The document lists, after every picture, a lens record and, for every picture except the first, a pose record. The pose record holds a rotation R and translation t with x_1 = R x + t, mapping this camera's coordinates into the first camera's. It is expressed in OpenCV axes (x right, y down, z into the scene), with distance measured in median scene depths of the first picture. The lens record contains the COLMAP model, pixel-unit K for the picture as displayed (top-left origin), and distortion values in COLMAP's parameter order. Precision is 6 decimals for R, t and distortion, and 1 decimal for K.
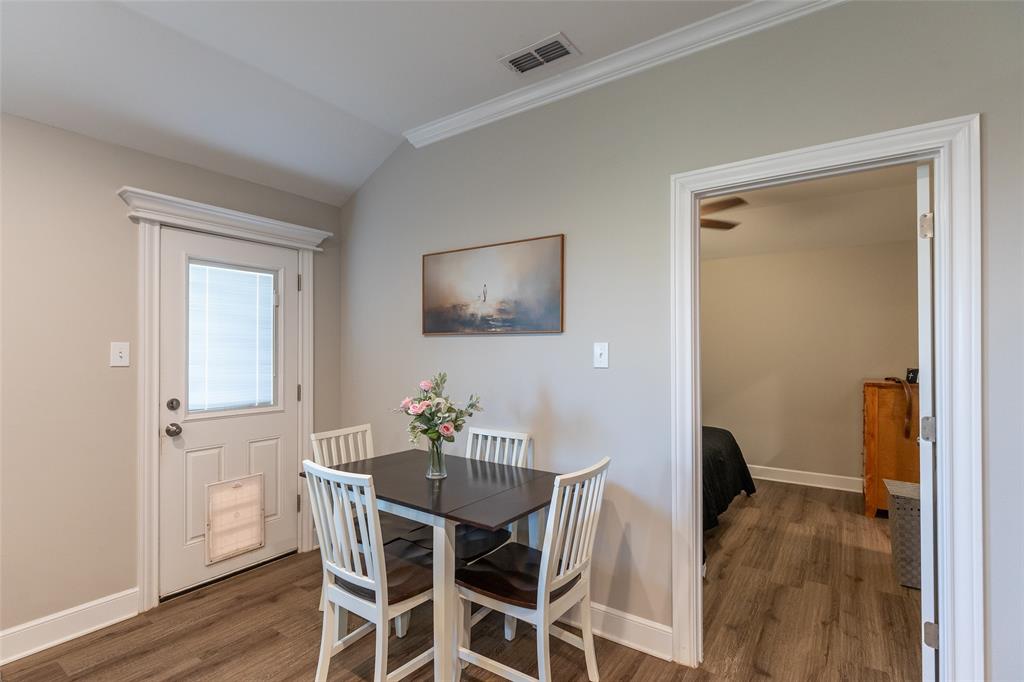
lens RADIAL K [[480.9, 0, 510.2], [0, 480.9, 349.9], [0, 0, 1]] dist [-0.001904, 0.000311]
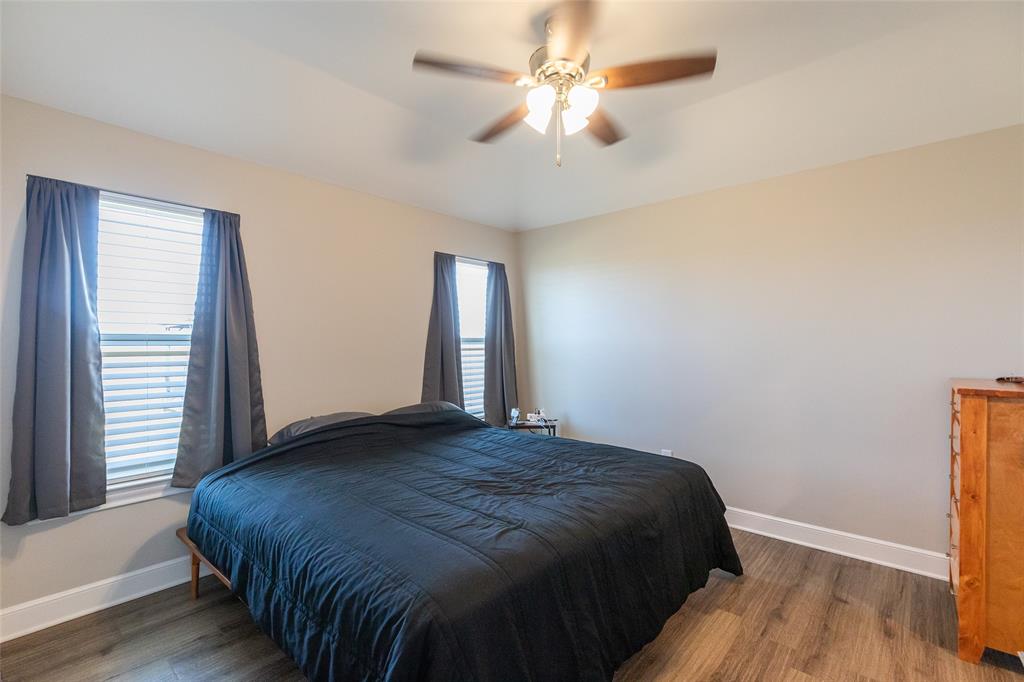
lens RADIAL K [[467.6, 0, 502.7], [0, 467.6, 338.5], [0, 0, 1]] dist [0.004070, -0.000170]
pose [[0.993048, 0.004694, -0.117620, 0.308675], [-0.003713, 0.999956, 0.008561, 0.012036], [0.117655, -0.008065, 0.993022, 0.438144]]
